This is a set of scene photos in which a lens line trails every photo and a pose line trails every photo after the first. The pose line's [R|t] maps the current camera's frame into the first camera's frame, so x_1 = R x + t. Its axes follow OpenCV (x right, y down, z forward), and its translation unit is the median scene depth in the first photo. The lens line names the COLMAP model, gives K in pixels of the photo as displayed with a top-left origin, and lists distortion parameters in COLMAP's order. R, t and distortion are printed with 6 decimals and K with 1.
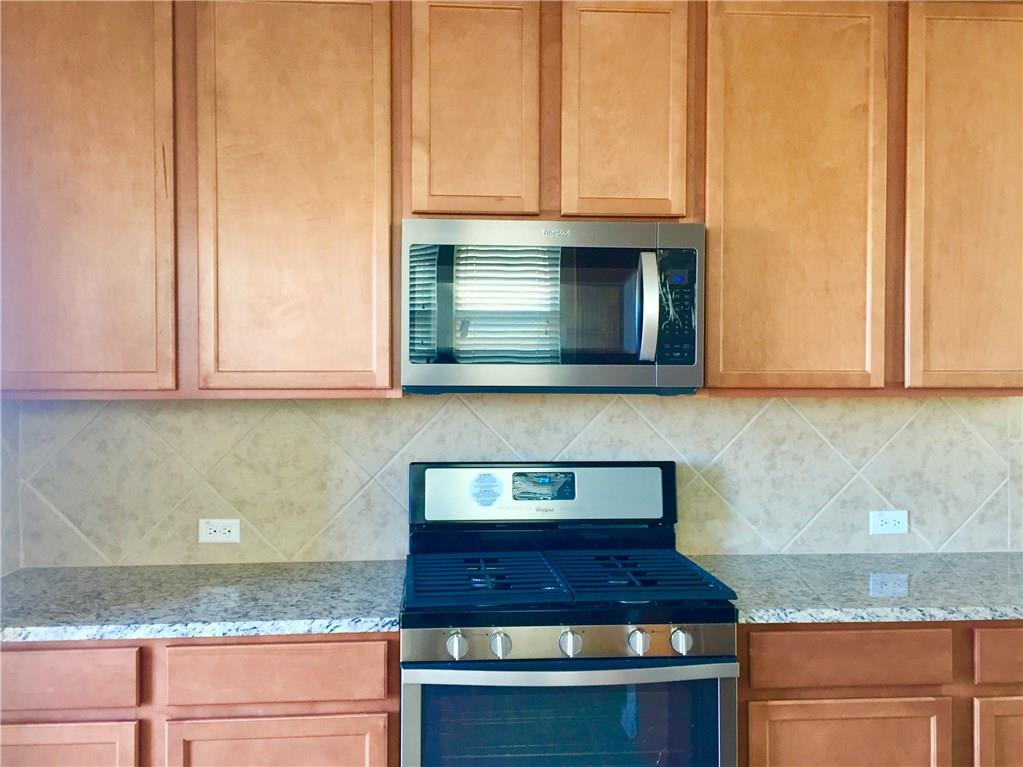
lens RADIAL K [[965.9, 0, 511.5], [0, 965.9, 383.5], [0, 0, 1]] dist [0.037983, -0.014435]
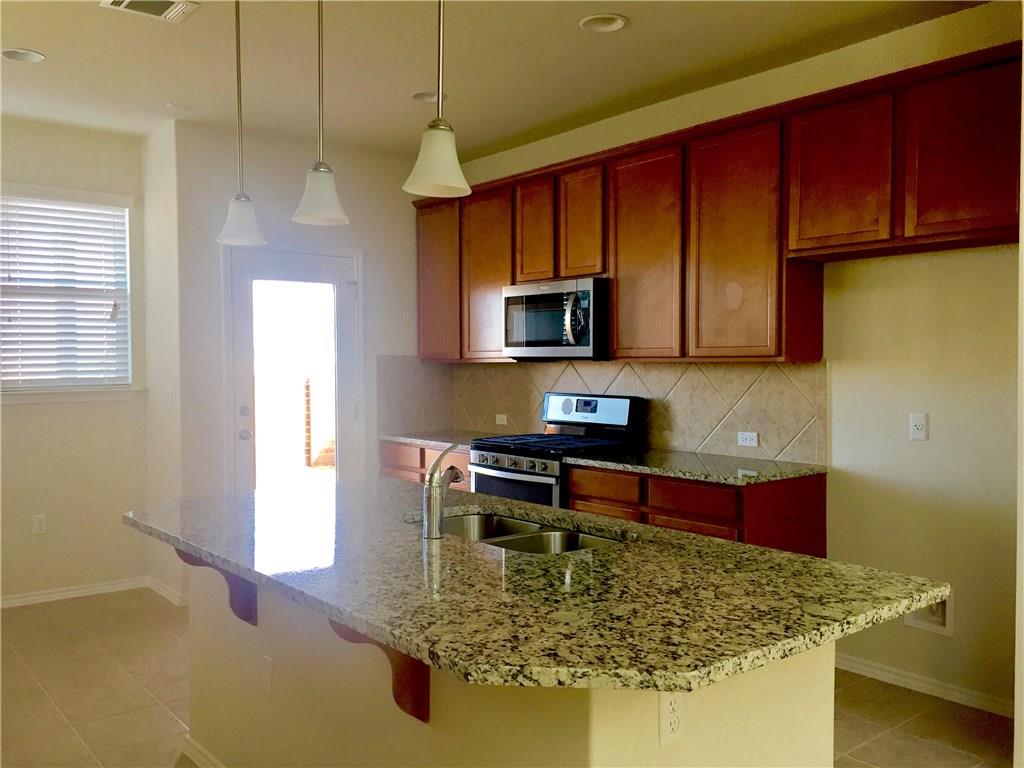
lens RADIAL K [[874.5, 0, 514.4], [0, 874.5, 382.0], [0, 0, 1]] dist [0.088750, -0.118577]
pose [[0.567174, 0.017312, -0.823416, 1.406507], [-0.006047, 0.999840, 0.016856, 0.023095], [0.823576, -0.004582, 0.567188, -0.176711]]
